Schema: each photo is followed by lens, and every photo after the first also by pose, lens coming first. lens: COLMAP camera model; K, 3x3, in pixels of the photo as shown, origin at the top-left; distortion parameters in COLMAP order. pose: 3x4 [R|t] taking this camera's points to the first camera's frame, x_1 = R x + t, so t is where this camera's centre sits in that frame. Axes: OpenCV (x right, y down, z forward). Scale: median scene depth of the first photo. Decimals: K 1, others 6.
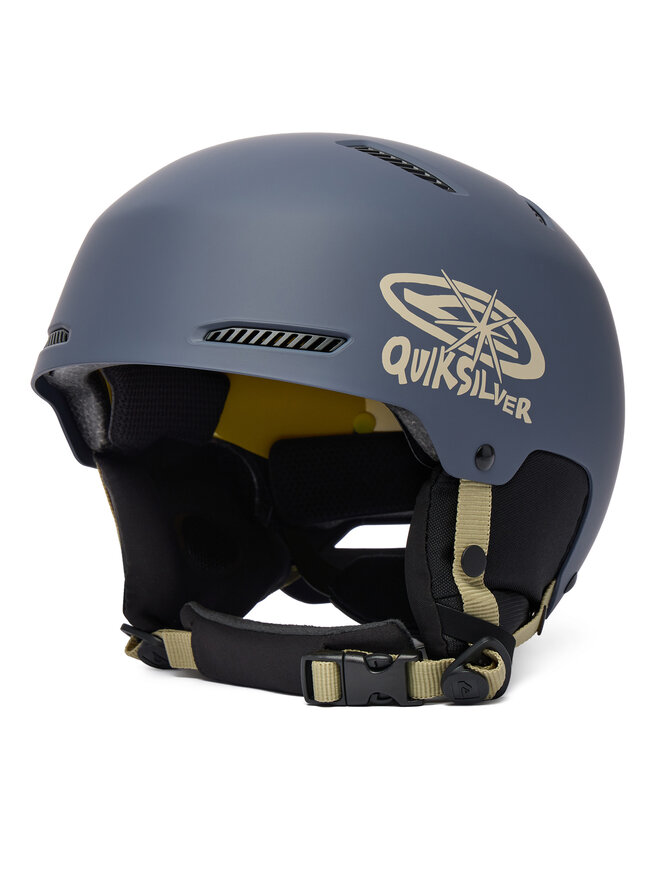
lens RADIAL K [[2572.3, 0, 330.0], [0, 2572.3, 440.0], [0, 0, 1]] dist [0.038206, -0.009050]
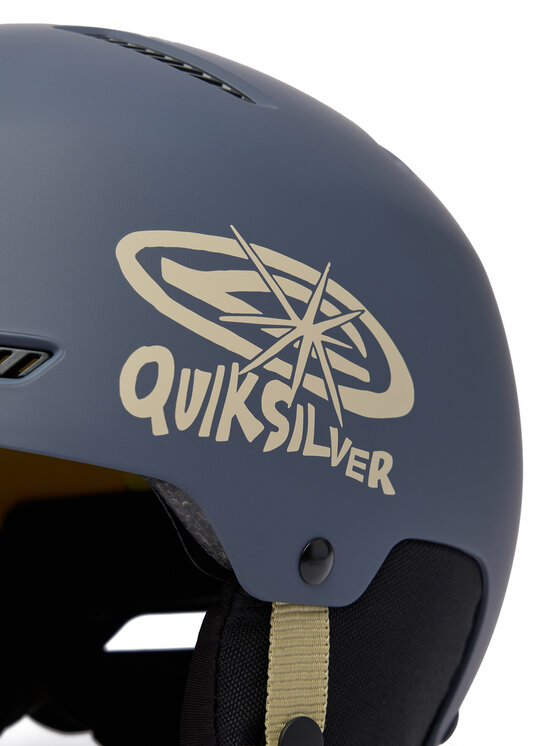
lens RADIAL K [[1546.5, 0, 280.0], [0, 1546.5, 373.0], [0, 0, 1]] dist [0.018099, 0.043933]
pose [[0.998576, -0.020708, 0.049166, 0.036784], [0.022543, 0.999059, -0.037053, -0.021696], [-0.048353, 0.038109, 0.998103, 0.665319]]
